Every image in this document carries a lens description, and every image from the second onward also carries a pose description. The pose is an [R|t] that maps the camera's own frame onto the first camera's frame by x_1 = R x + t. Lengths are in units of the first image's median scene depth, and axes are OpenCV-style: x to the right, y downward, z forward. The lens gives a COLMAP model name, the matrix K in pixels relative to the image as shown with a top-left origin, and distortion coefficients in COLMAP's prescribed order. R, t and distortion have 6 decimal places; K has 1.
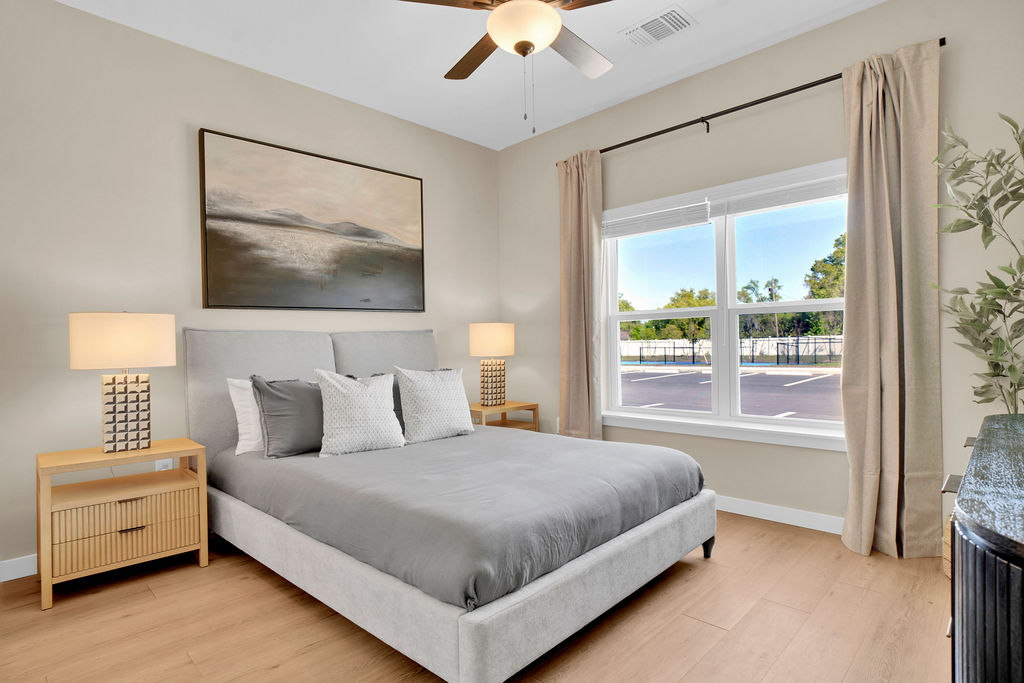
lens RADIAL K [[530.0, 0, 510.0], [0, 530.0, 342.7], [0, 0, 1]] dist [-0.052580, 0.025054]
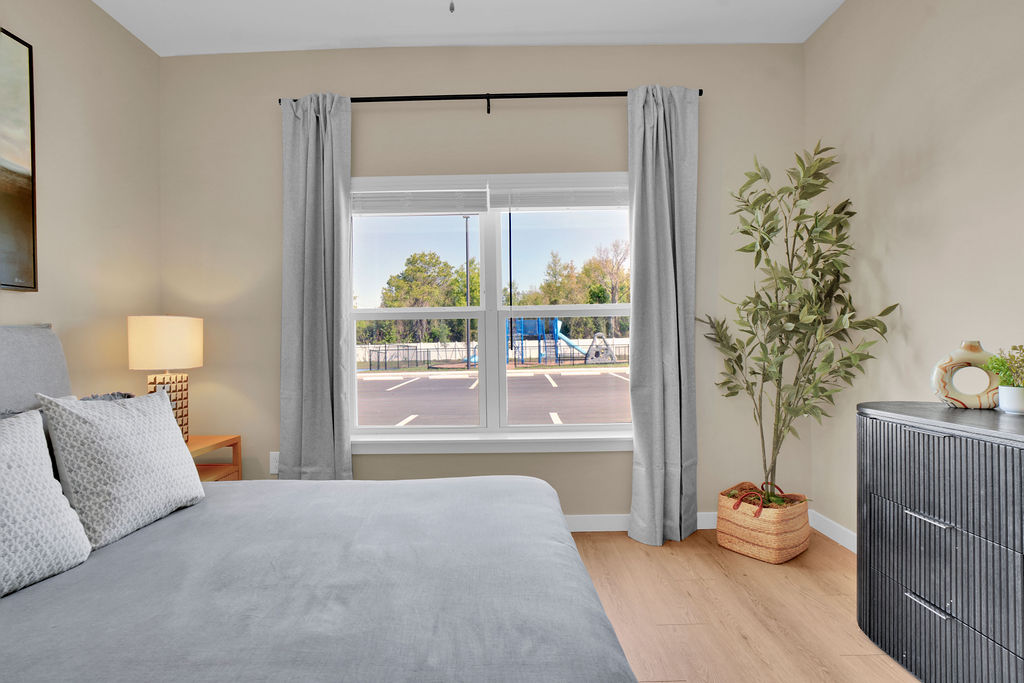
lens RADIAL K [[530.0, 0, 510.0], [0, 530.0, 342.7], [0, 0, 1]] dist [-0.052580, 0.025054]
pose [[0.712989, 0.007434, 0.701136, -0.195911], [0.001730, 0.999922, -0.012361, 0.002984], [-0.701173, 0.010027, 0.712920, 0.291709]]
